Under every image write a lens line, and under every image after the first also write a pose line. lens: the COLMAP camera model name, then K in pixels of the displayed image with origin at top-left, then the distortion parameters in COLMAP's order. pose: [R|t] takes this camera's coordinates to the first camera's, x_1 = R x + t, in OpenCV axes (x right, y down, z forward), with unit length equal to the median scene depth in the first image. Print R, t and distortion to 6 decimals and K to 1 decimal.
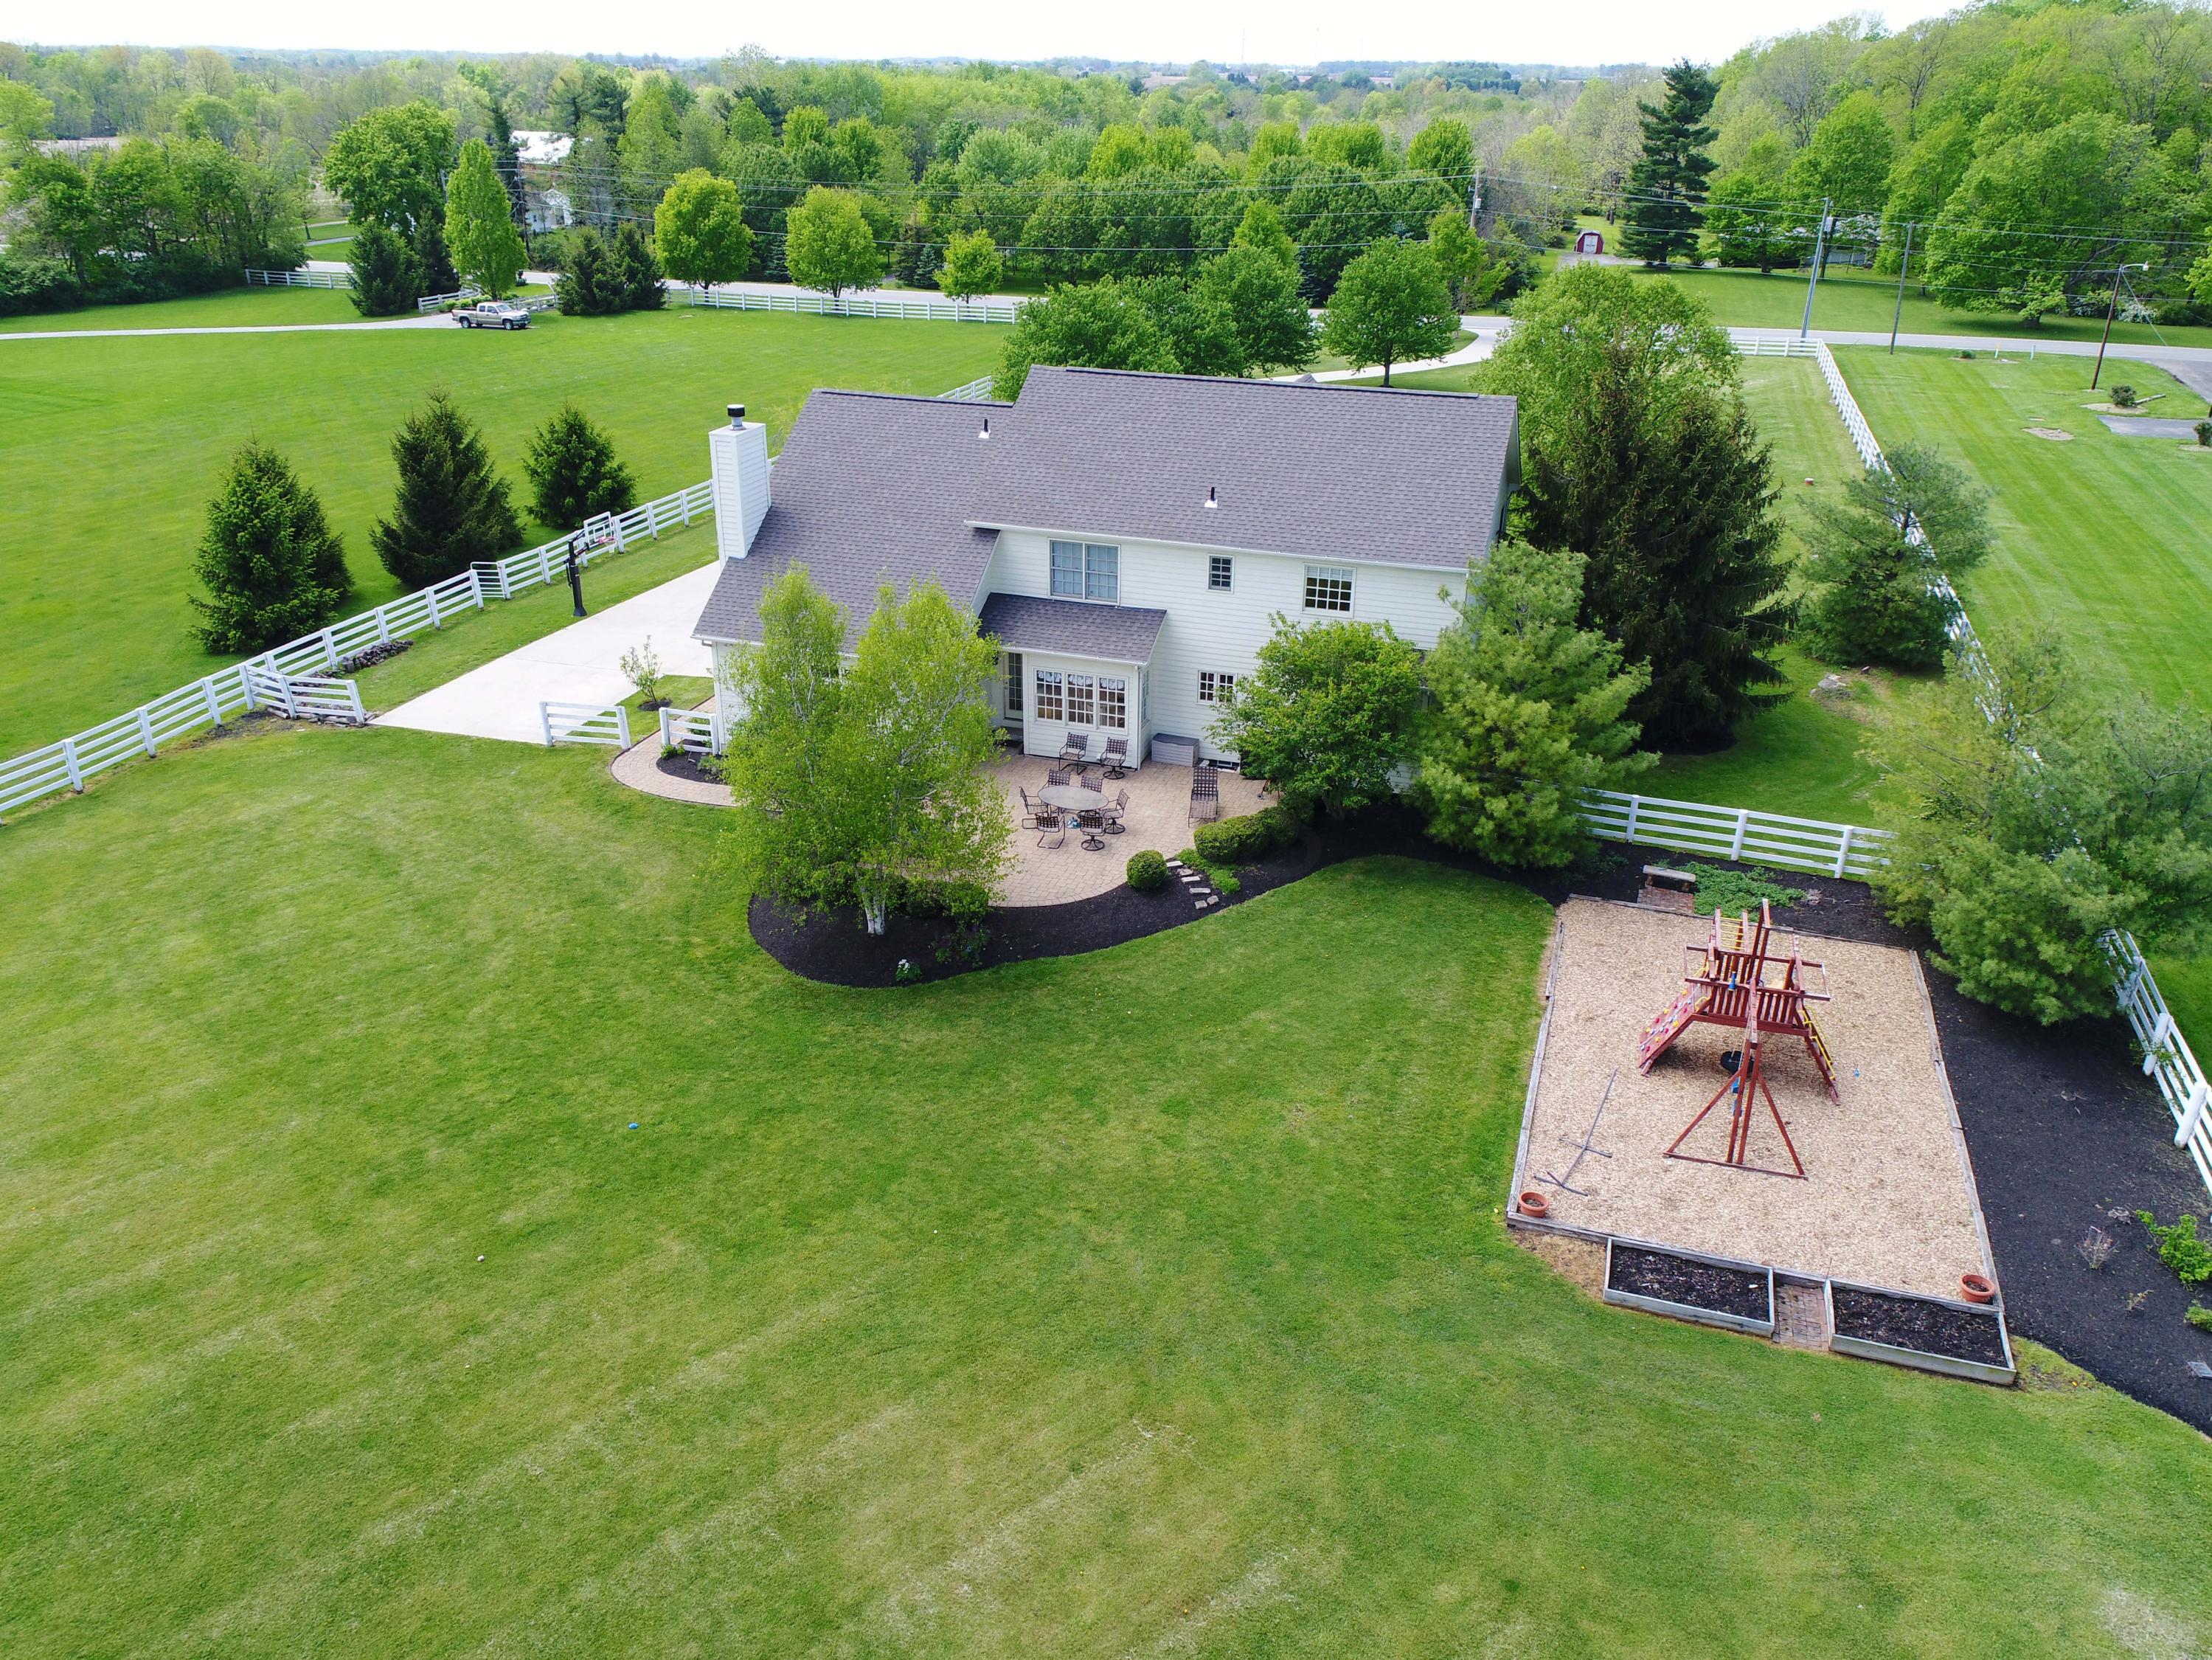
lens RADIAL K [[1655.2, 0, 1103.0], [0, 1655.2, 866.3], [0, 0, 1]] dist [-0.002715, 0.009392]
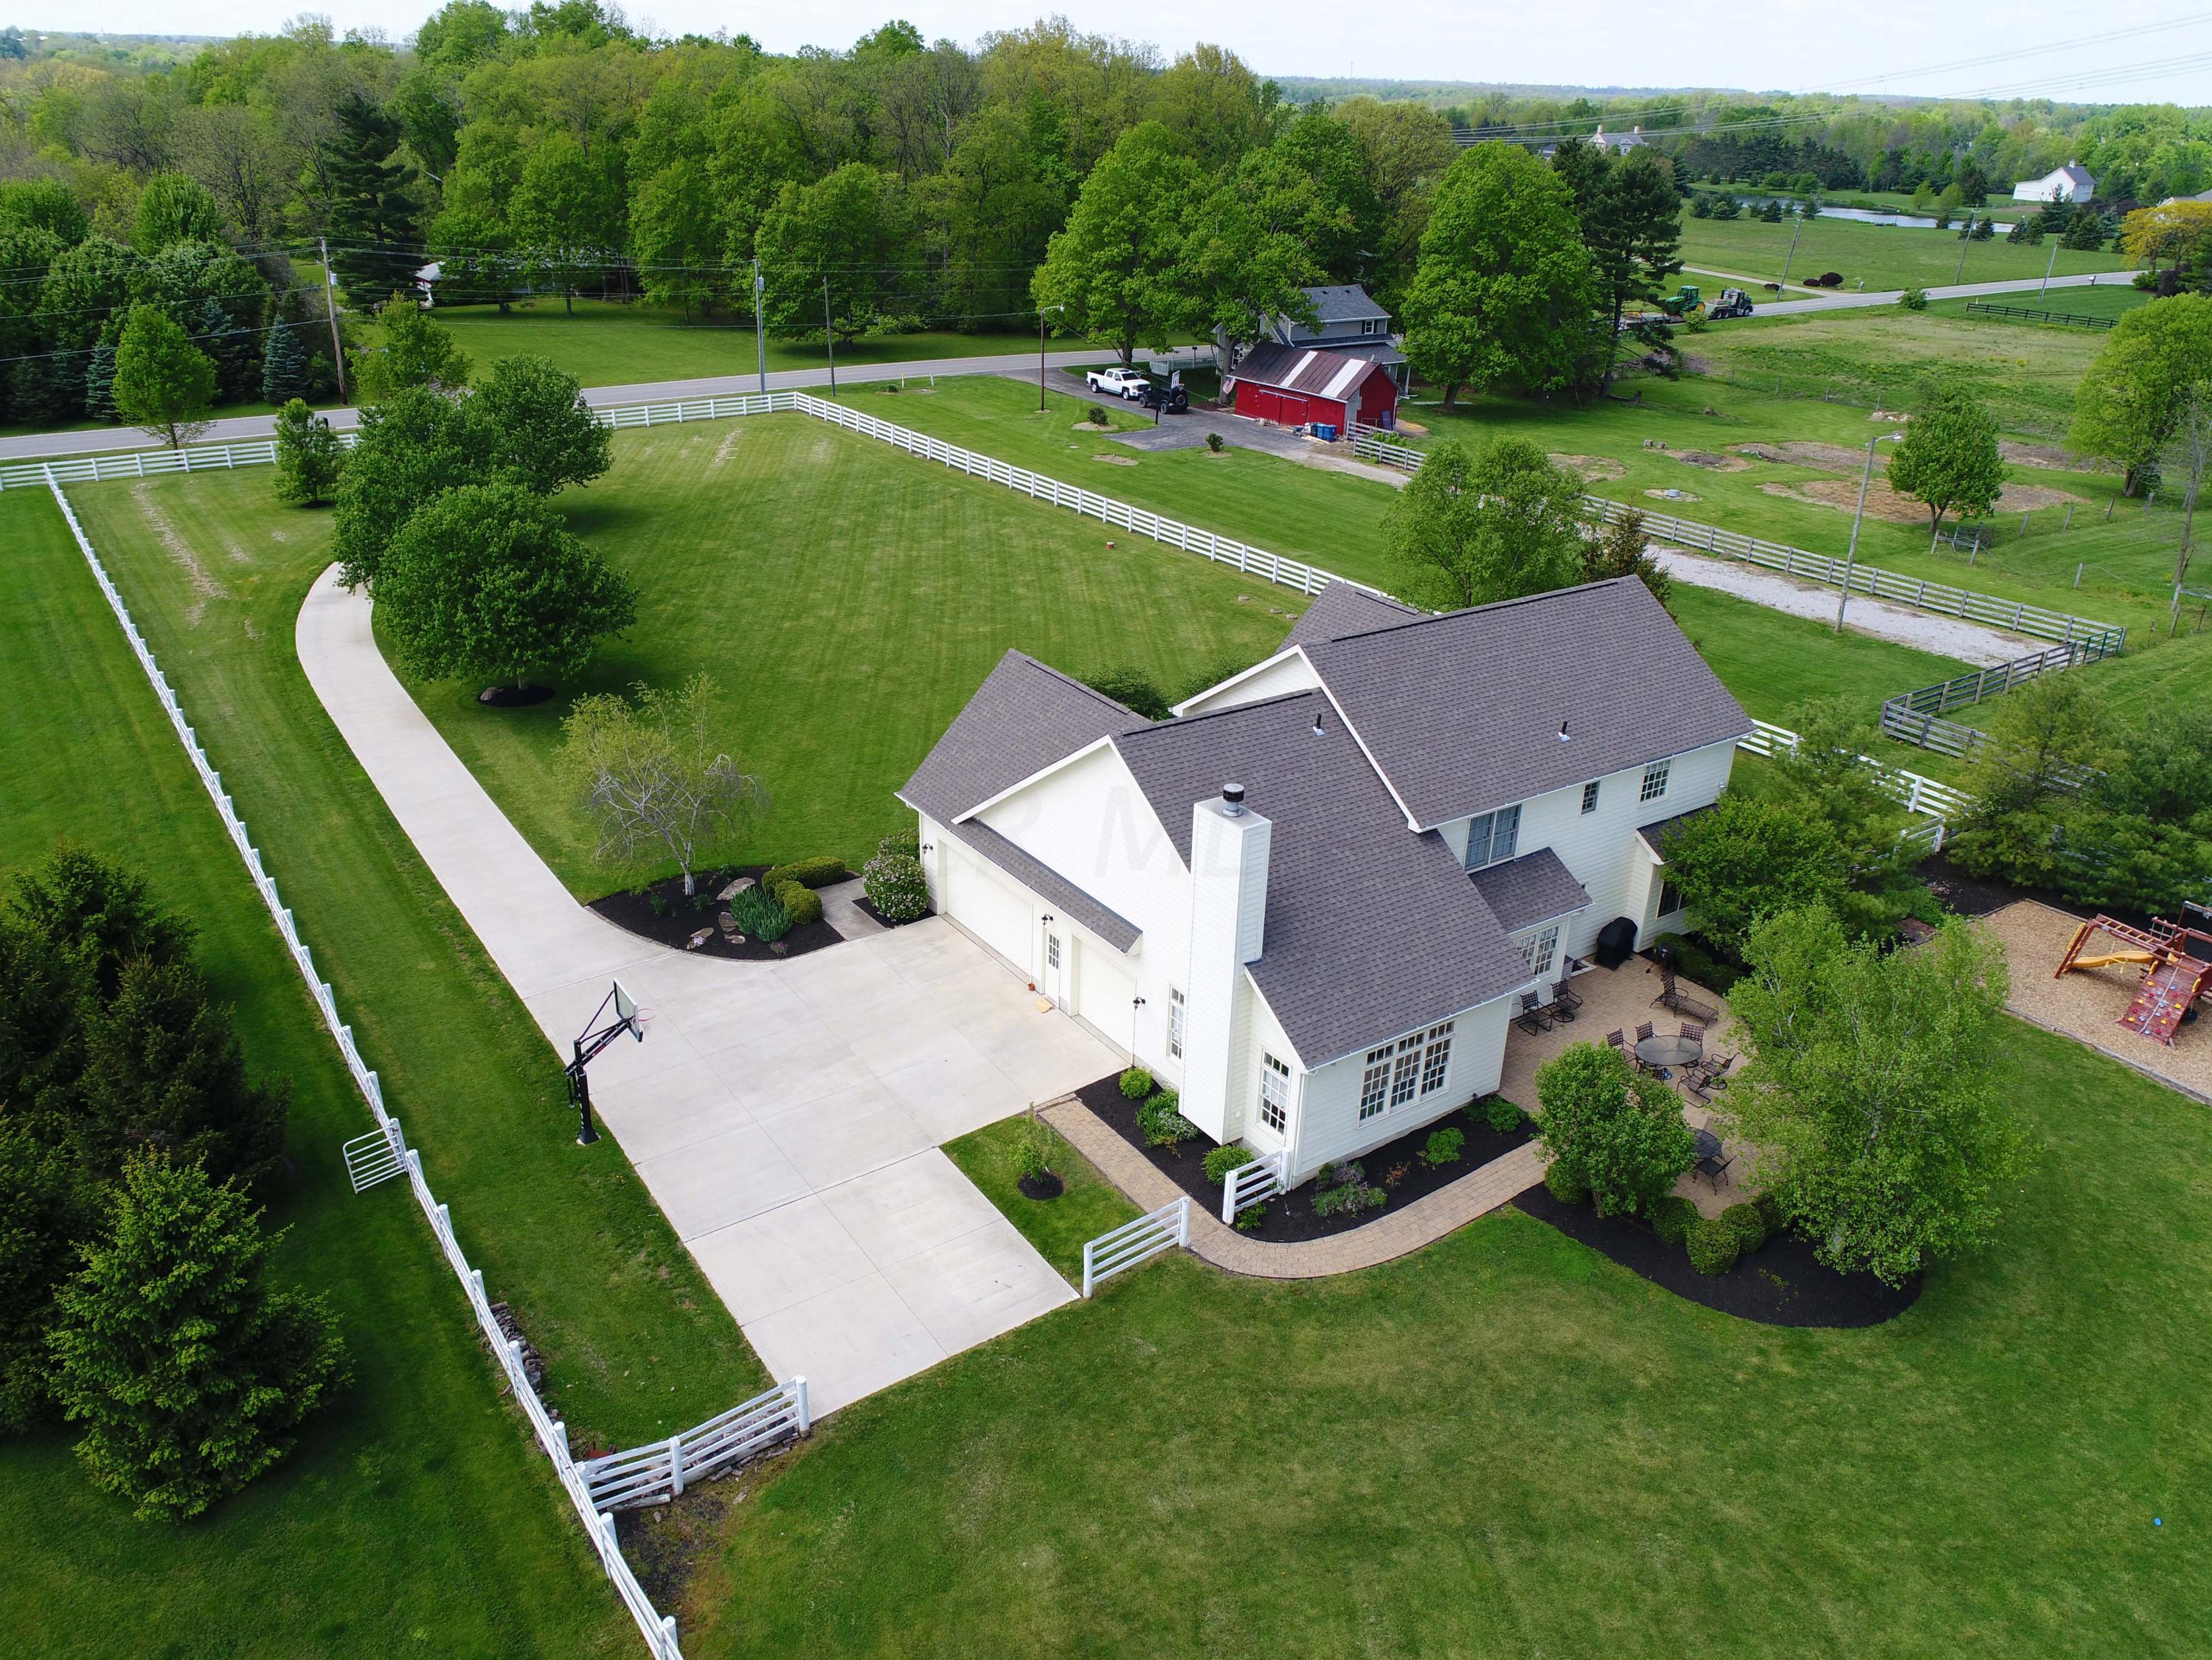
lens RADIAL K [[1655.2, 0, 1103.0], [0, 1655.2, 866.3], [0, 0, 1]] dist [-0.002715, 0.009392]
pose [[0.593784, -0.339060, 0.729698, -0.912911], [0.324934, 0.930688, 0.168039, -0.422800], [-0.736096, 0.137324, 0.662800, 0.552623]]
